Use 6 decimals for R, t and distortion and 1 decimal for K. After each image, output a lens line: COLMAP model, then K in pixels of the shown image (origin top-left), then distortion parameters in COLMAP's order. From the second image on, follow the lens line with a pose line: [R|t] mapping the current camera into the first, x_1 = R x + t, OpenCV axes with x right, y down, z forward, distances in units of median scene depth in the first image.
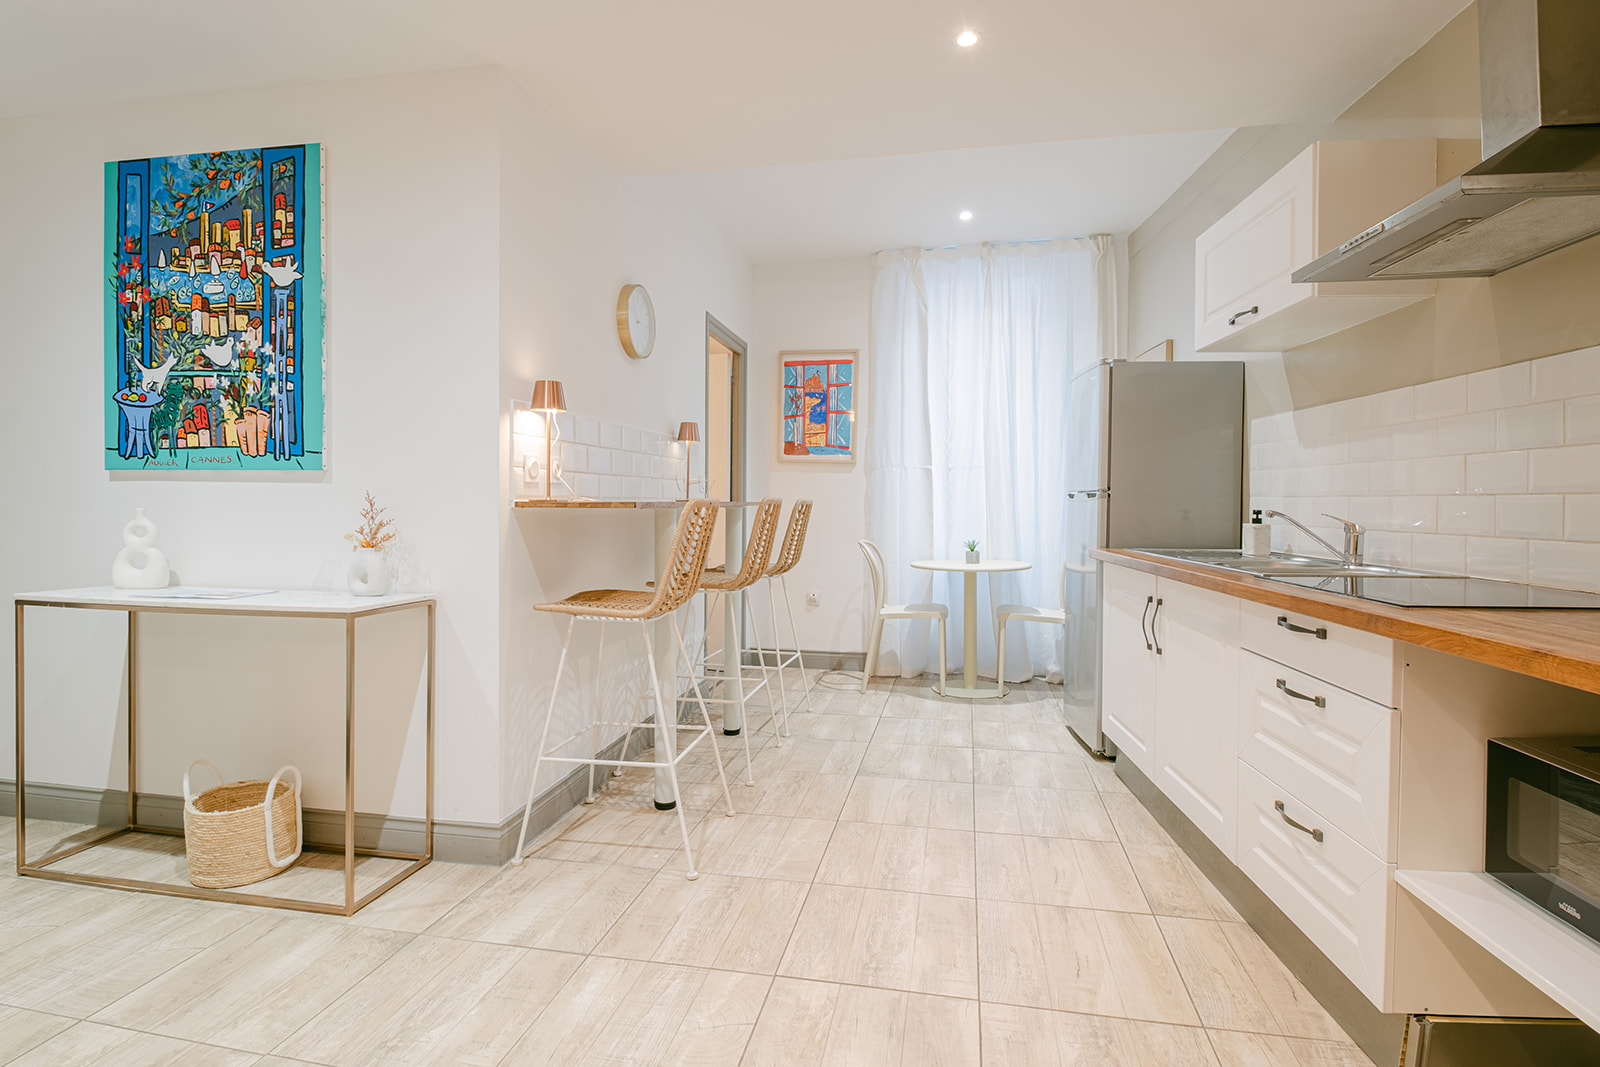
lens RADIAL K [[765.0, 0, 799.4], [0, 765.0, 522.4], [0, 0, 1]] dist [-0.026243, -0.000745]
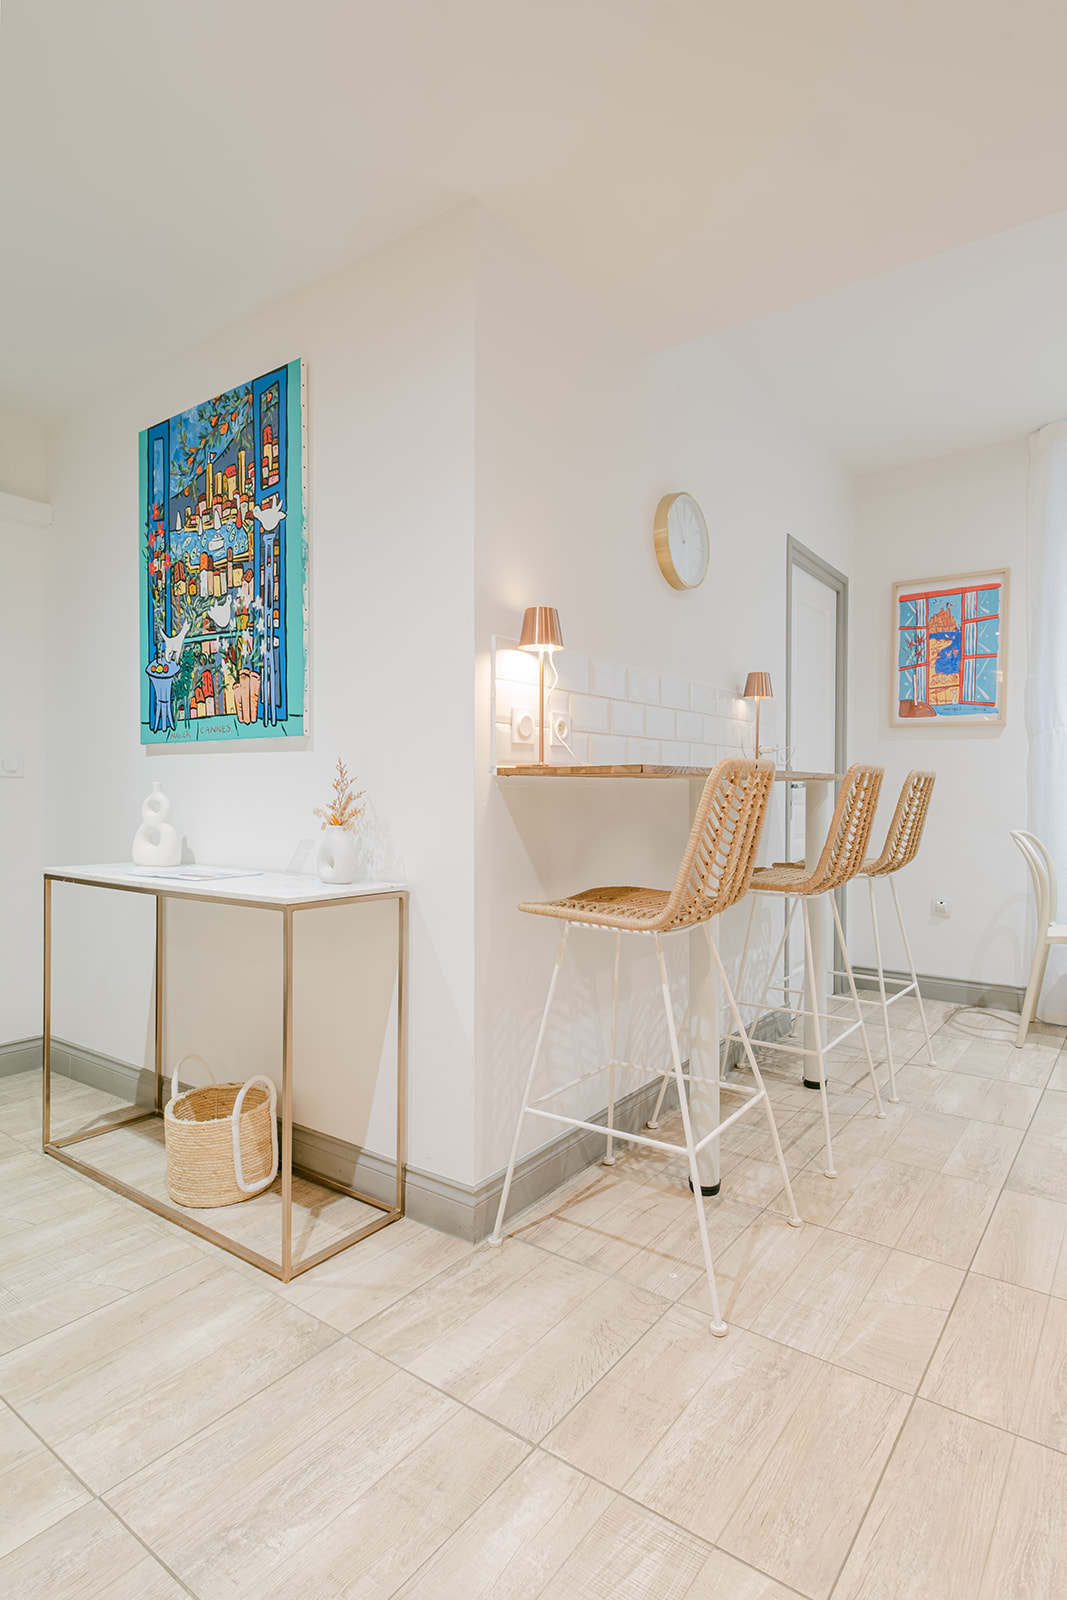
lens RADIAL K [[852.5, 0, 539.6], [0, 852.5, 798.5], [0, 0, 1]] dist [0.002609, -0.009175]
pose [[0.909661, 0.000454, -0.415352, 0.020898], [-0.005429, 0.999927, -0.010798, 0.011536], [0.415316, 0.012078, 0.909597, 0.216868]]
